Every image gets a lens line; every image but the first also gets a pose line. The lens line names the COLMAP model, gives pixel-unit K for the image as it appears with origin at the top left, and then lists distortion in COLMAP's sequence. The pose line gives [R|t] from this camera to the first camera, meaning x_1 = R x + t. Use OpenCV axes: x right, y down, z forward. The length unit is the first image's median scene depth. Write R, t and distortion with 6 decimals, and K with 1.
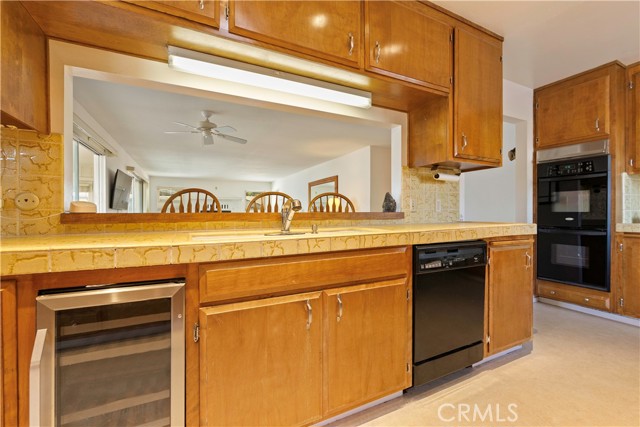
lens RADIAL K [[275.1, 0, 321.7], [0, 275.1, 212.9], [0, 0, 1]] dist [0.000342, 0.000053]
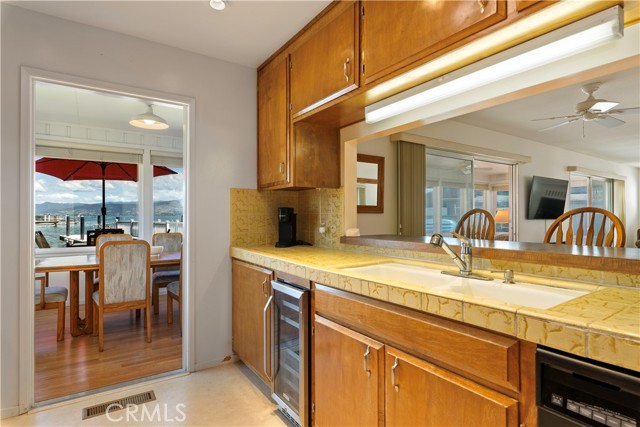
lens RADIAL K [[336.8, 0, 320.7], [0, 336.8, 213.9], [0, 0, 1]] dist [-0.000262, 0.000347]
pose [[0.134029, -0.003403, -0.990972, 0.967812], [0.002737, 0.999992, -0.003064, -0.120966], [0.990974, -0.002302, 0.134038, 0.611902]]
